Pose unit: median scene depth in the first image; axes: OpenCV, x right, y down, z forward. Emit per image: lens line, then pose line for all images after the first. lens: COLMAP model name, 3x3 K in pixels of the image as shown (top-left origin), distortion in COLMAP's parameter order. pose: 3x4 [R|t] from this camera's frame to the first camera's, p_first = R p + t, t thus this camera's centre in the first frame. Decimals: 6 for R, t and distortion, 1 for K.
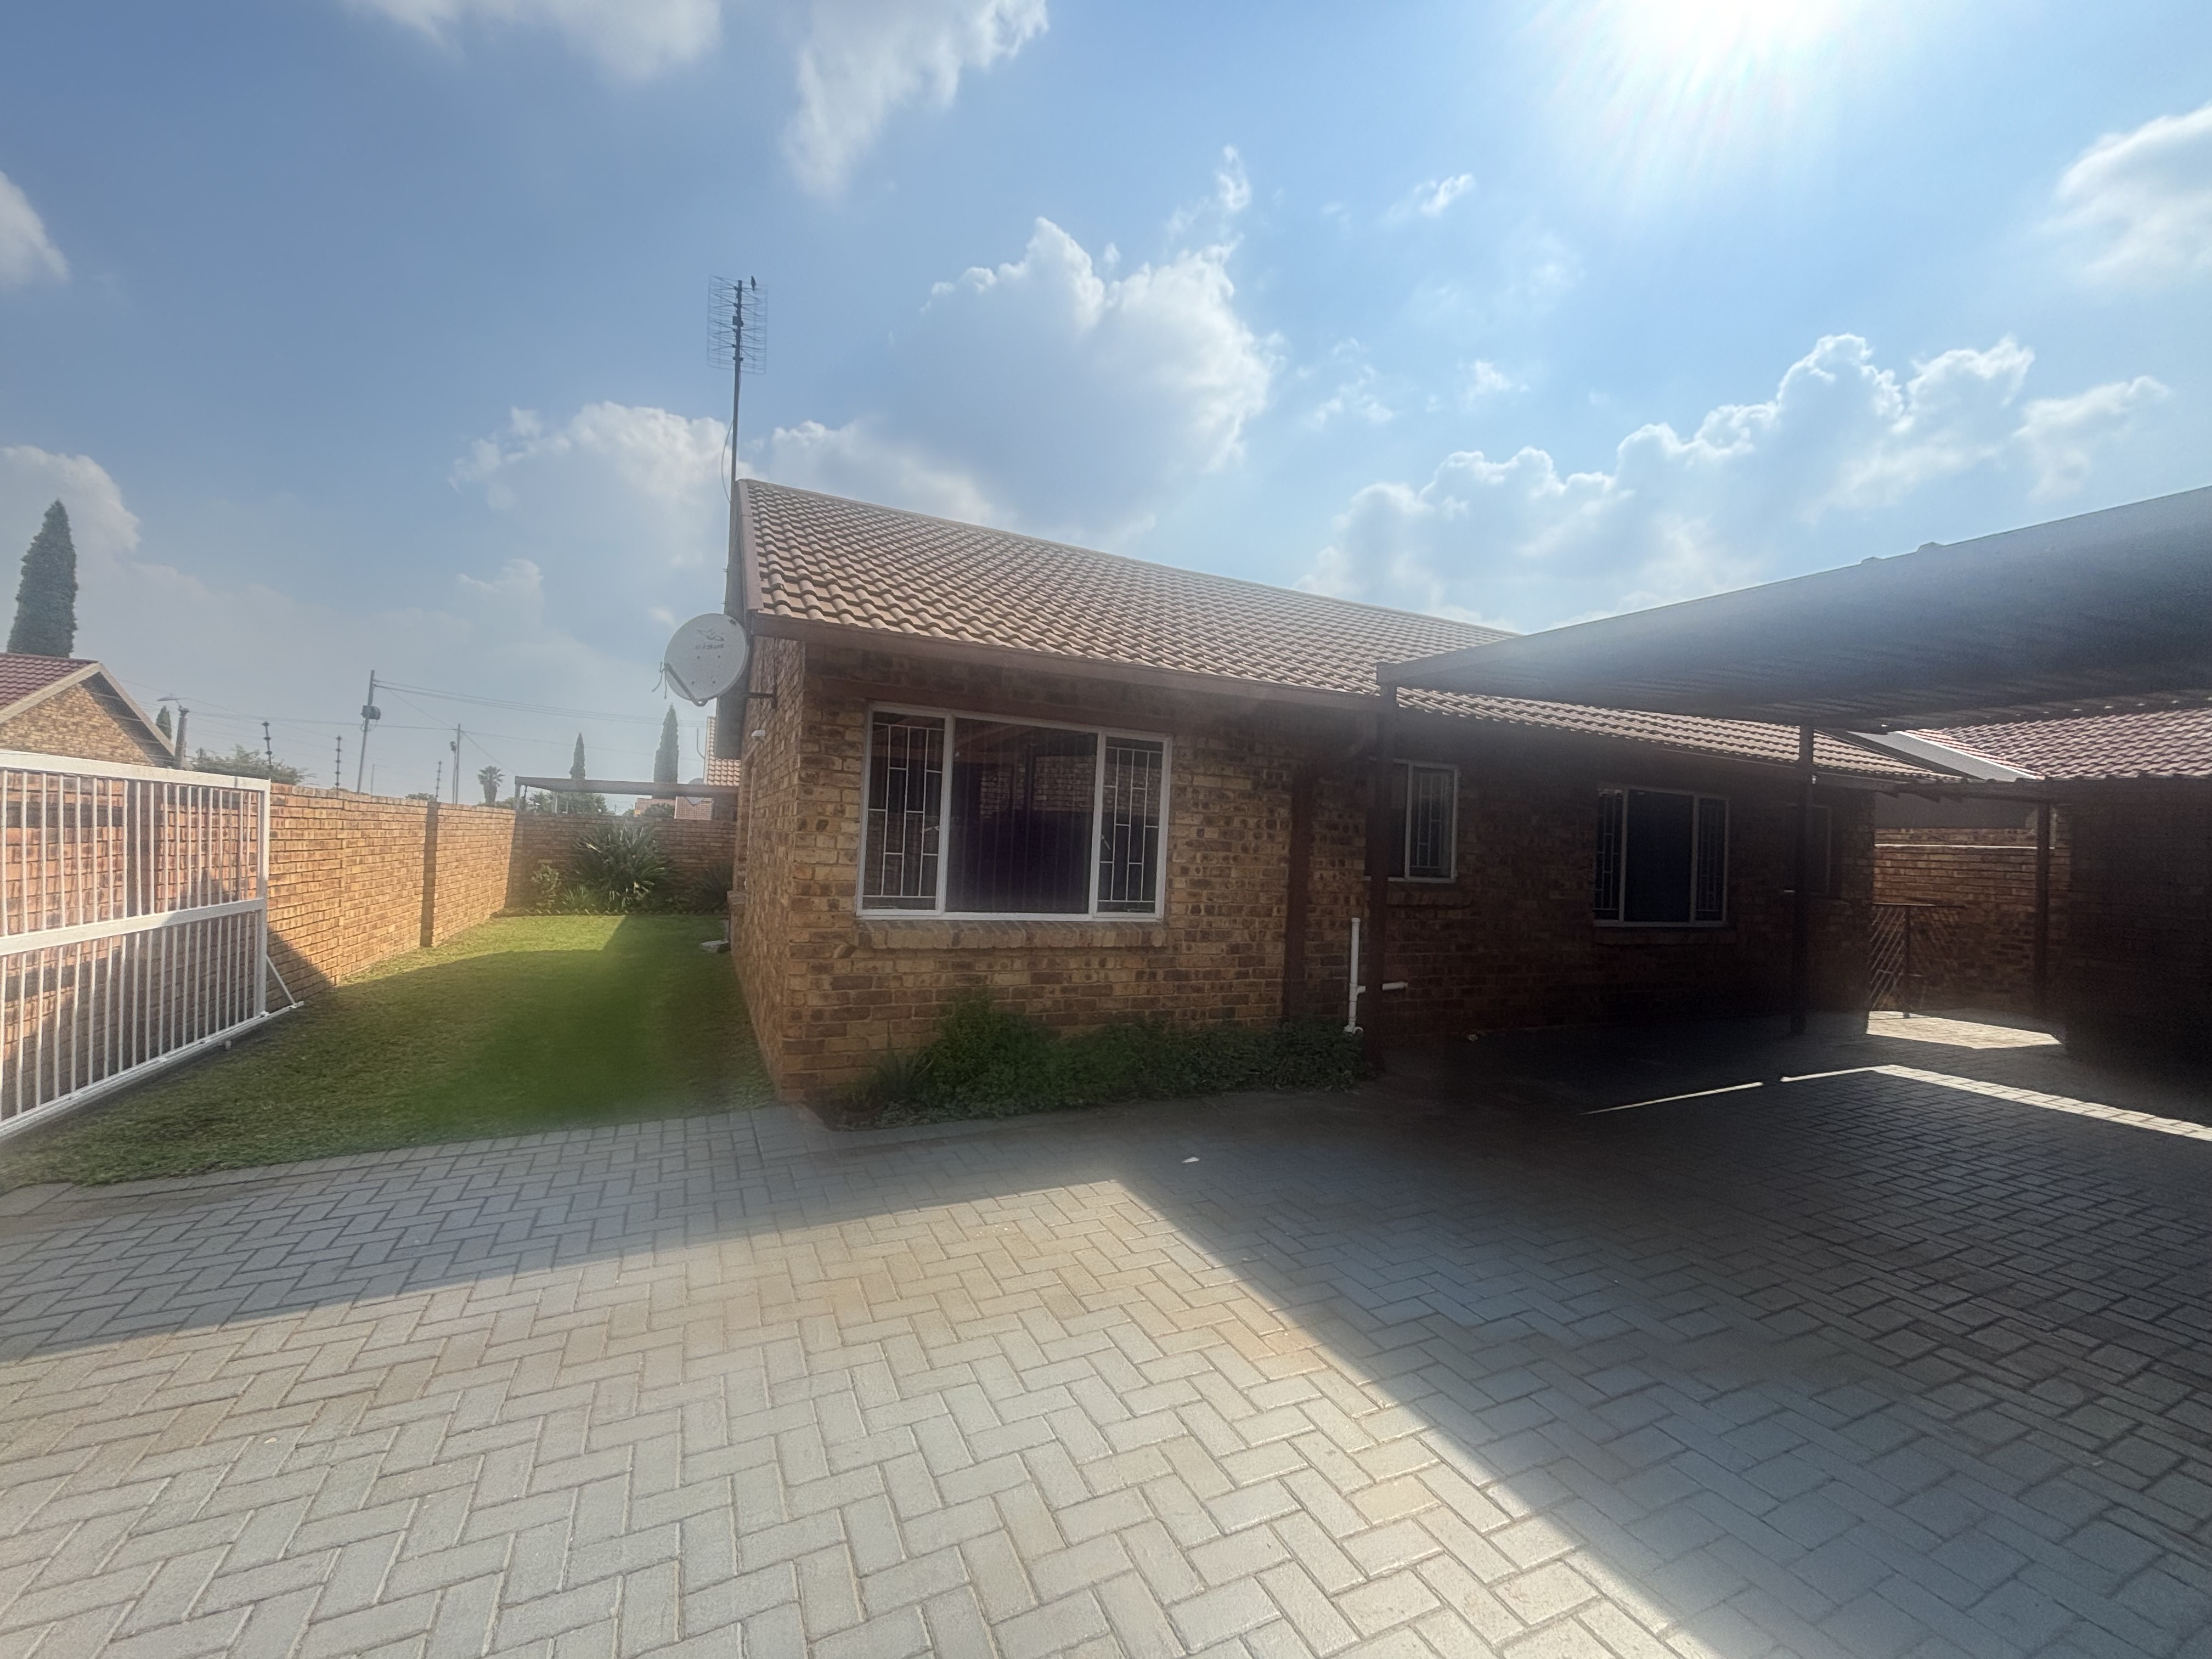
lens RADIAL K [[895.4, 0, 1106.4], [0, 895.4, 824.0], [0, 0, 1]] dist [0.000553, -0.000101]
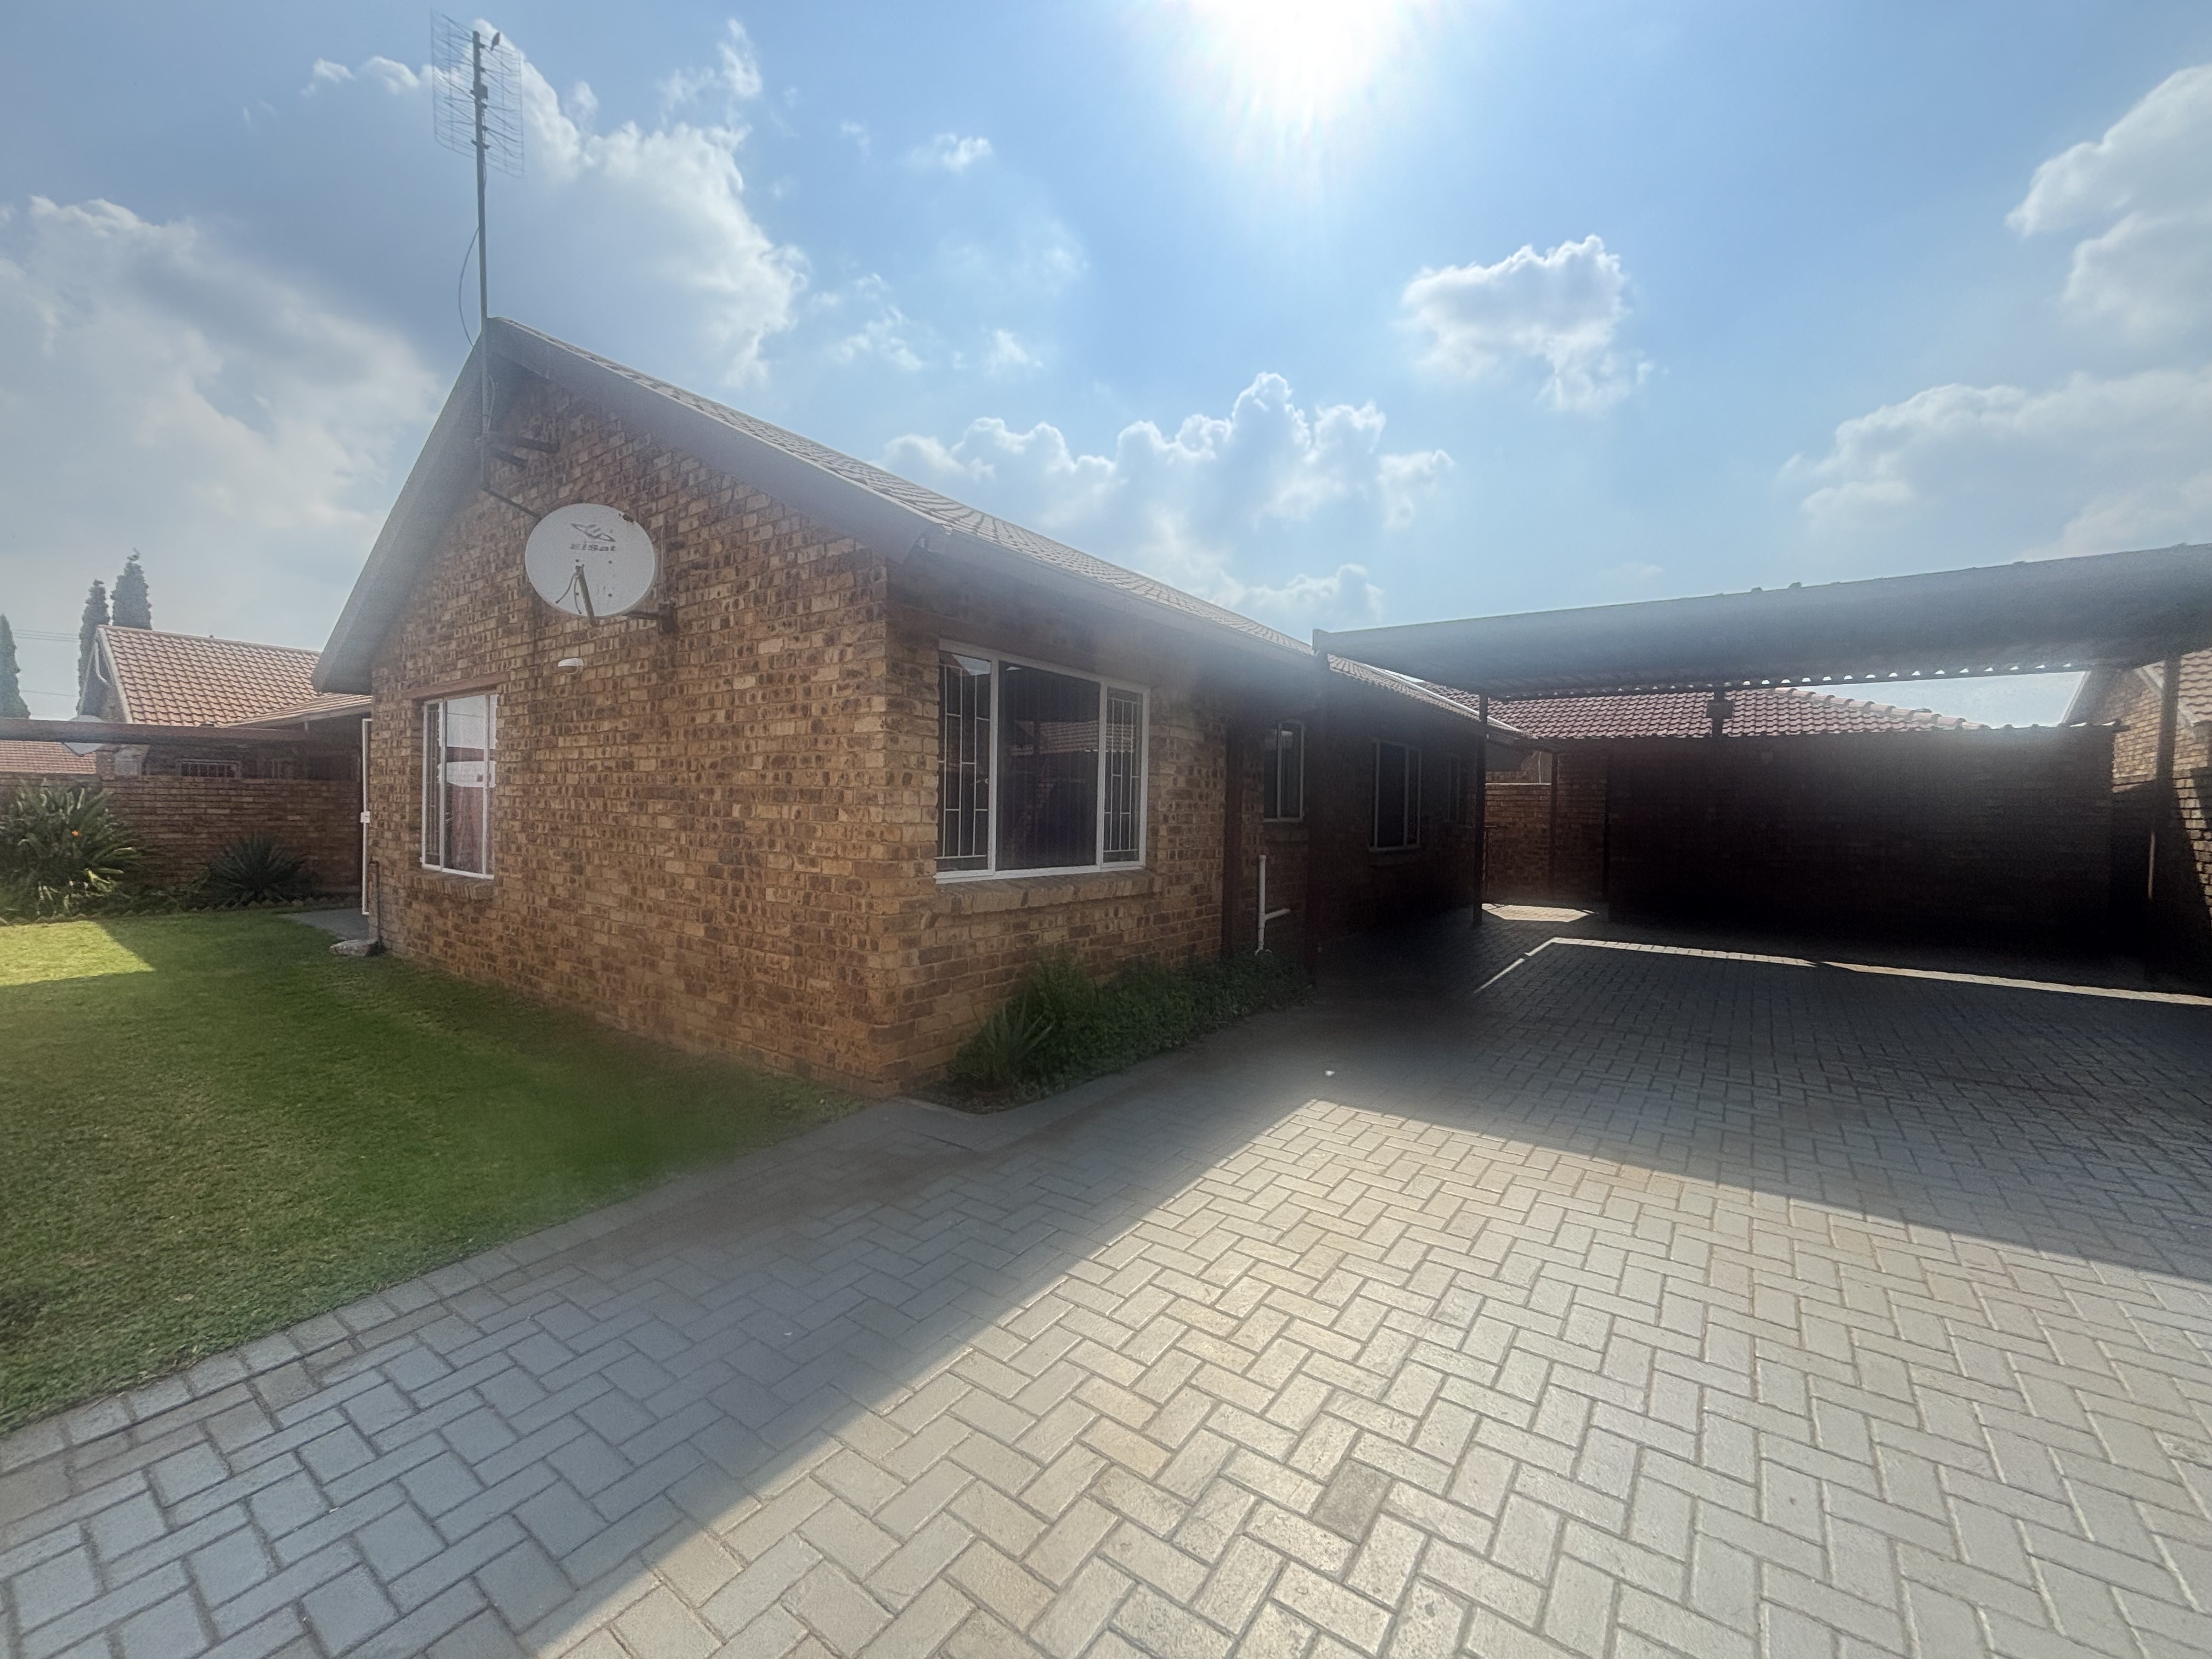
lens RADIAL K [[886.0, 0, 1111.5], [0, 886.0, 827.9], [0, 0, 1]] dist [0.000962, -0.000028]
pose [[0.875111, -0.040427, 0.482231, -0.519795], [0.011560, 0.997966, 0.062686, -0.002725], [-0.483785, -0.049283, 0.873798, 0.138975]]
